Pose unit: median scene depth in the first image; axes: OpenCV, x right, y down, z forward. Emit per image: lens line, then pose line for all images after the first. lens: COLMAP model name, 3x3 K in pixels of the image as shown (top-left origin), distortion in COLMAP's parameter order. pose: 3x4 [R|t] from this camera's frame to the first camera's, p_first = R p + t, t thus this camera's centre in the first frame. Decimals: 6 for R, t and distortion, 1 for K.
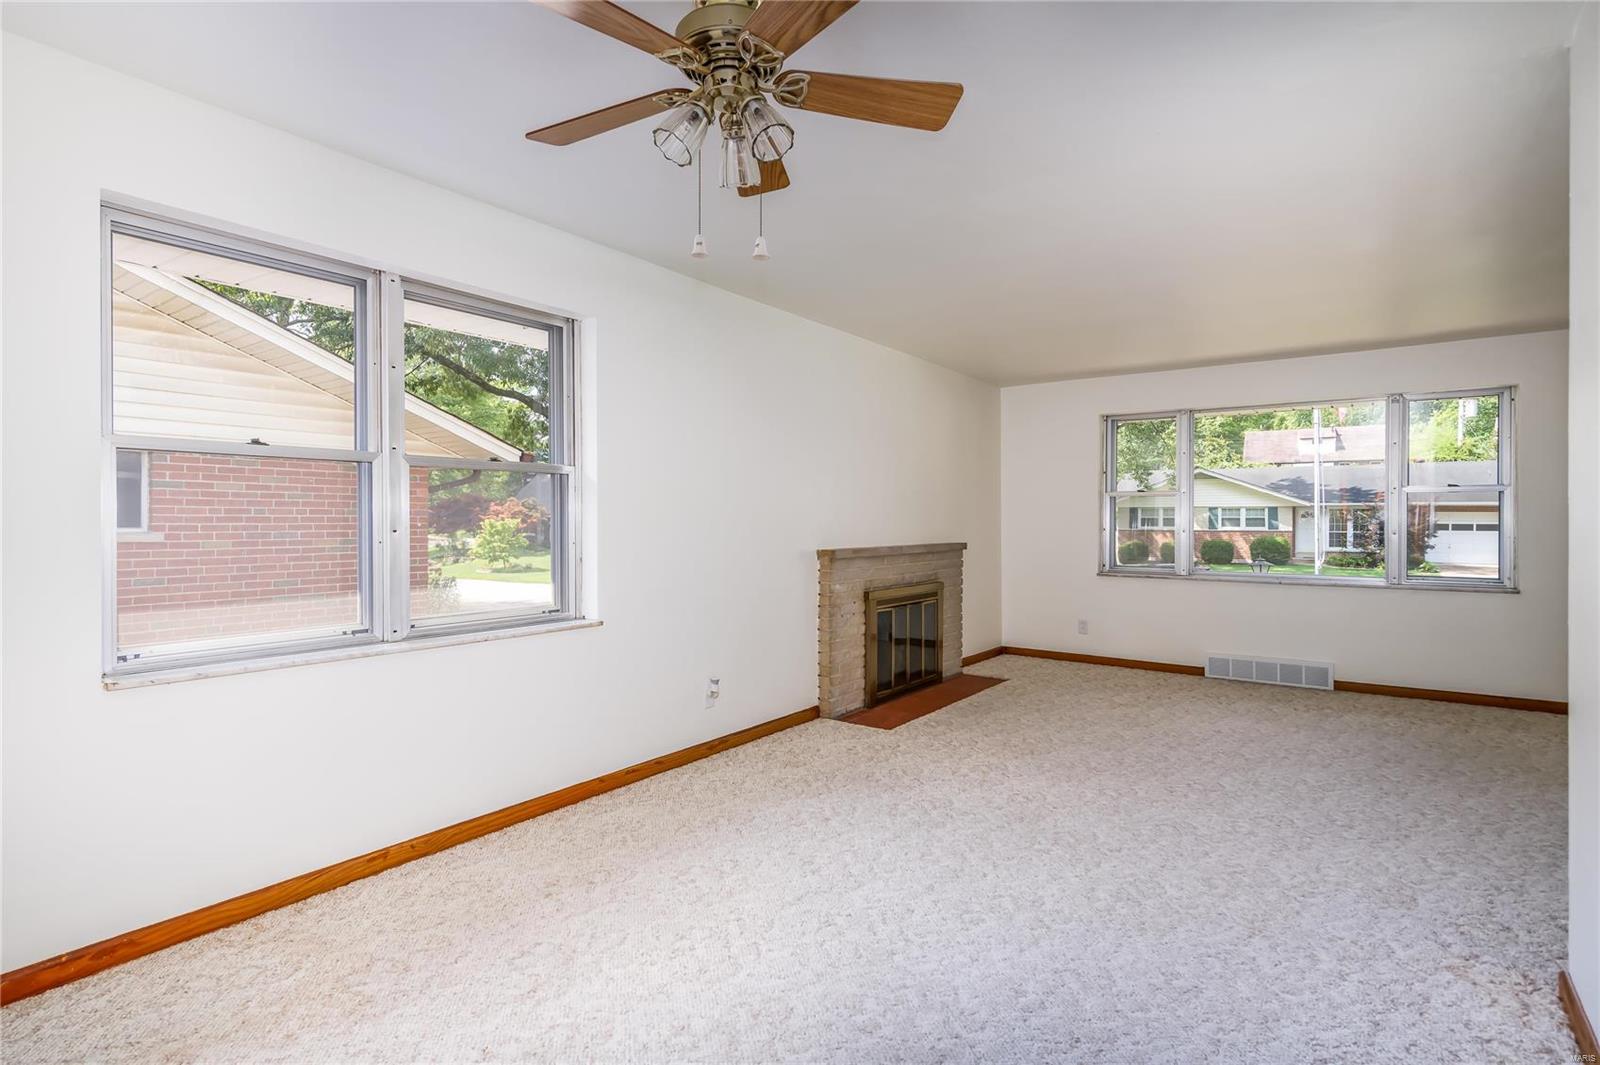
lens RADIAL K [[807.6, 0, 796.1], [0, 807.6, 533.1], [0, 0, 1]] dist [0.008711, -0.001277]
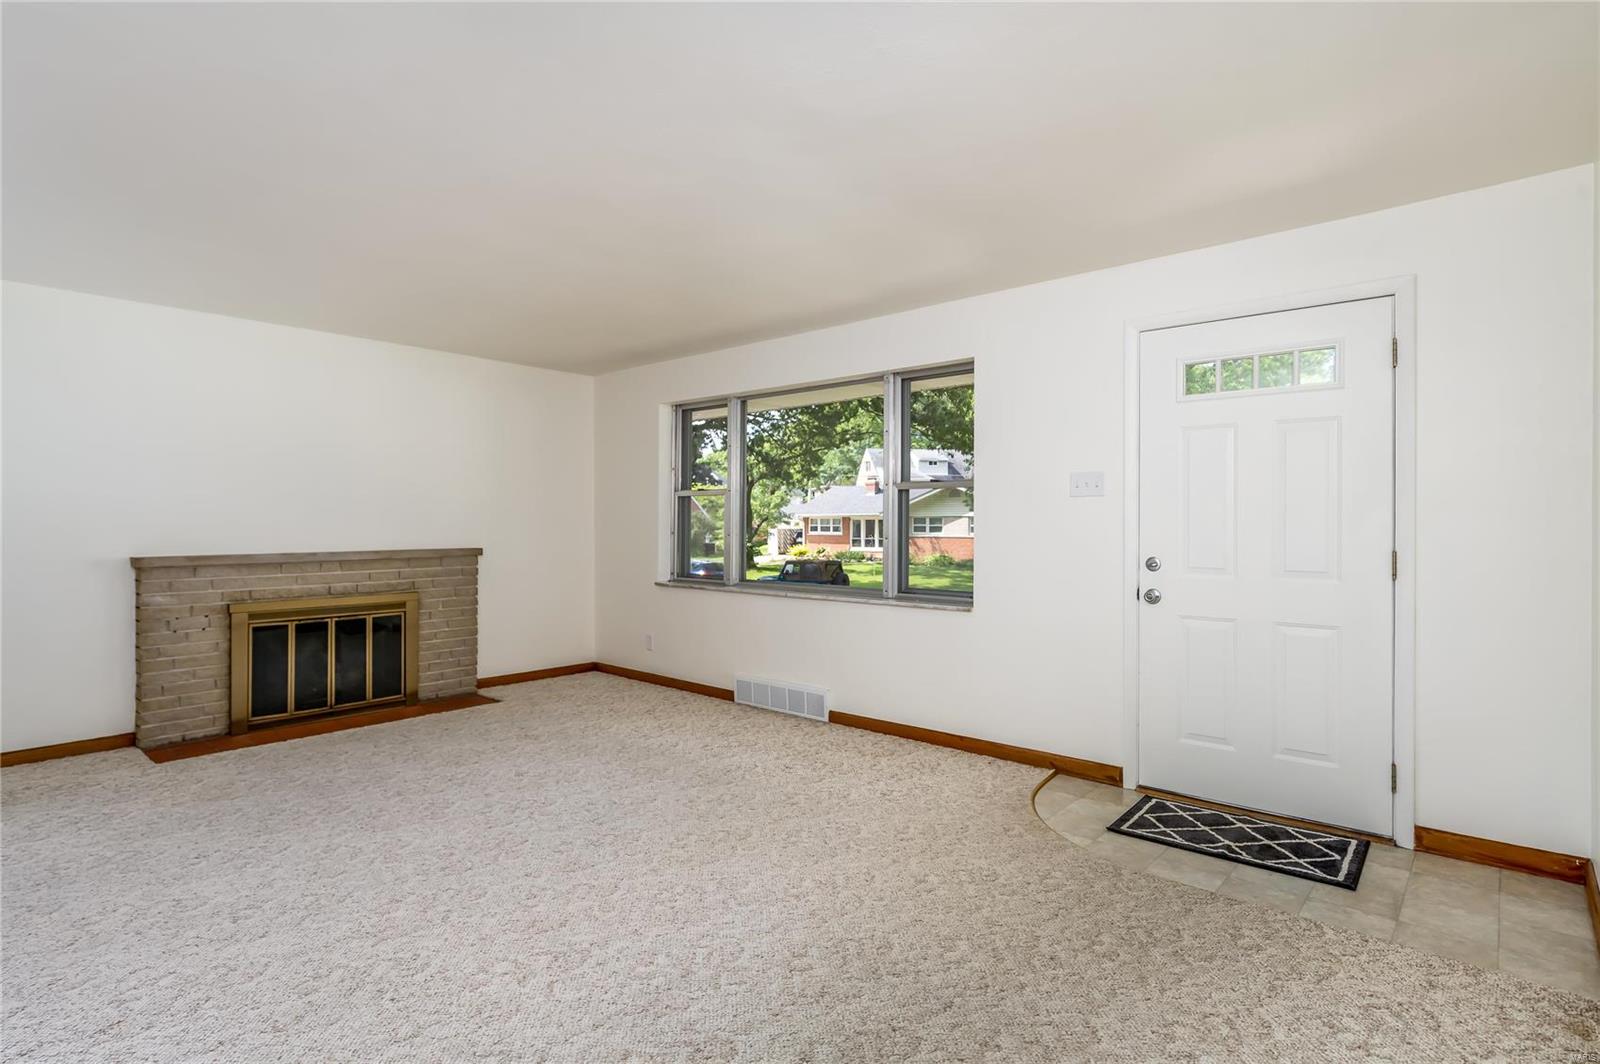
lens RADIAL K [[807.6, 0, 794.2], [0, 807.6, 518.5], [0, 0, 1]] dist [0.008711, -0.001277]
pose [[0.994409, -0.005613, -0.105448, 1.151053], [0.003444, 0.999779, -0.020742, -0.001553], [0.105541, 0.020263, 0.994209, 0.247297]]
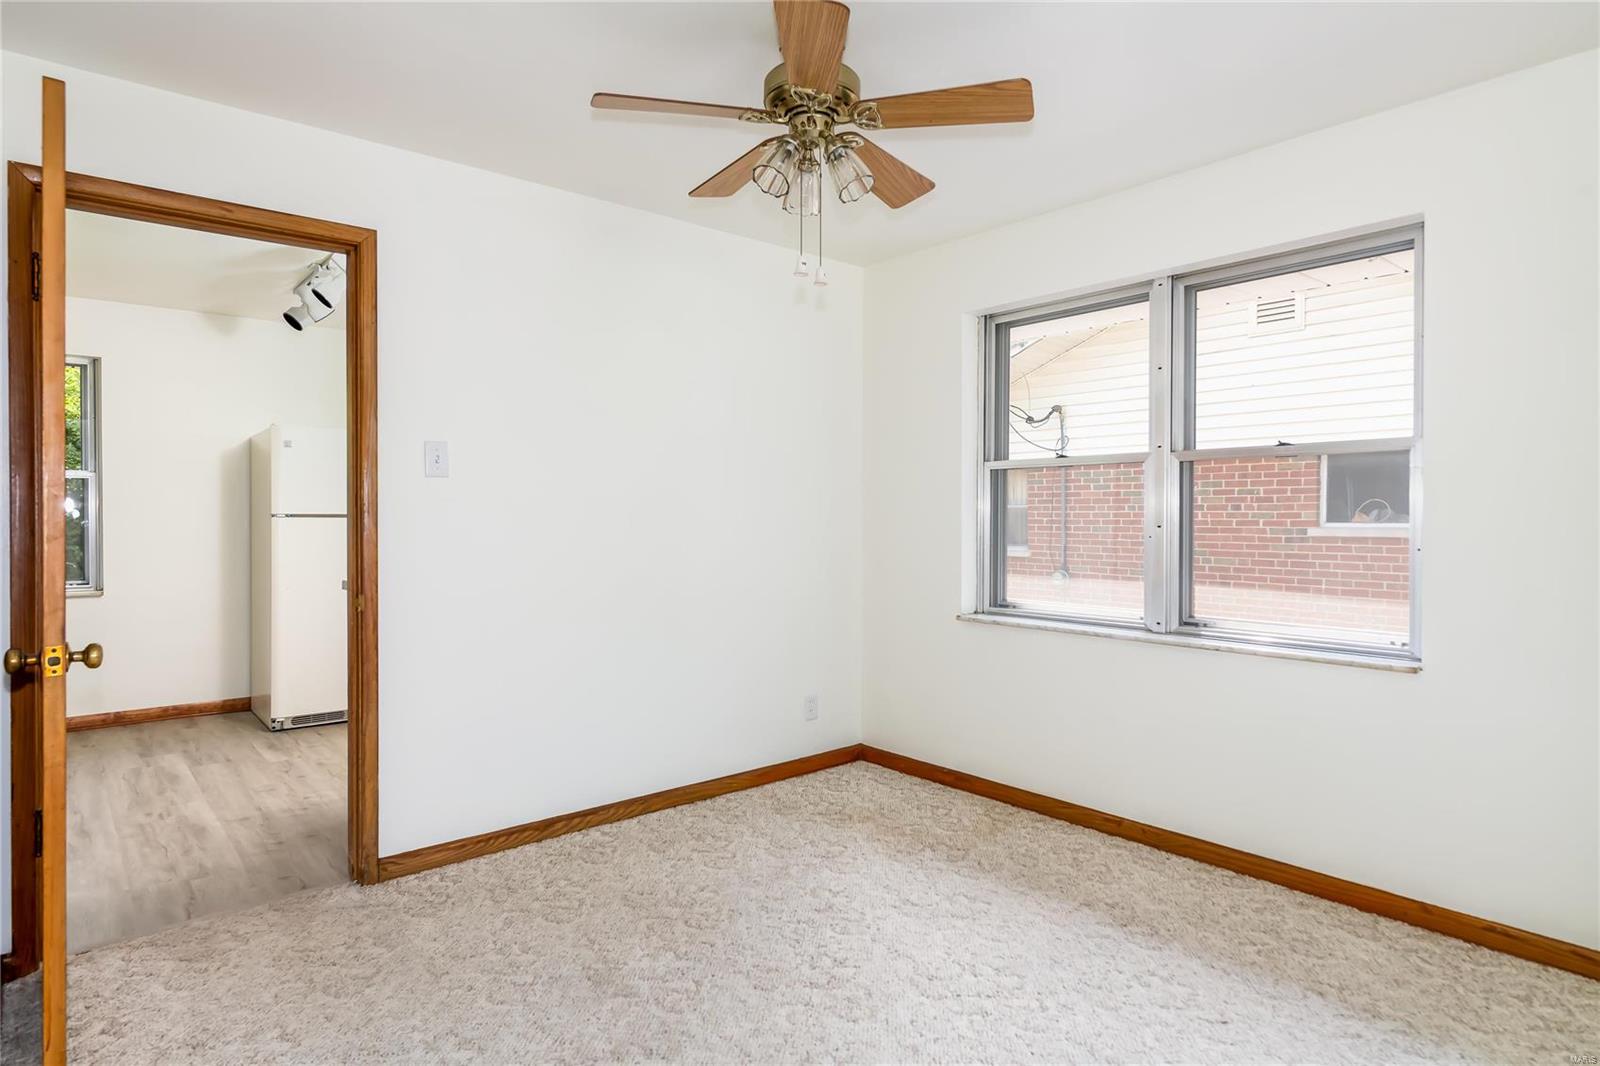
lens RADIAL K [[868.9, 0, 799.8], [0, 868.9, 521.3], [0, 0, 1]] dist [0.016751, 0.000026]
pose [[-0.230660, 0.001627, -0.973033, 0.568922], [-0.014279, 0.999885, 0.005057, -0.008403], [0.972930, 0.015061, -0.230610, 0.648683]]
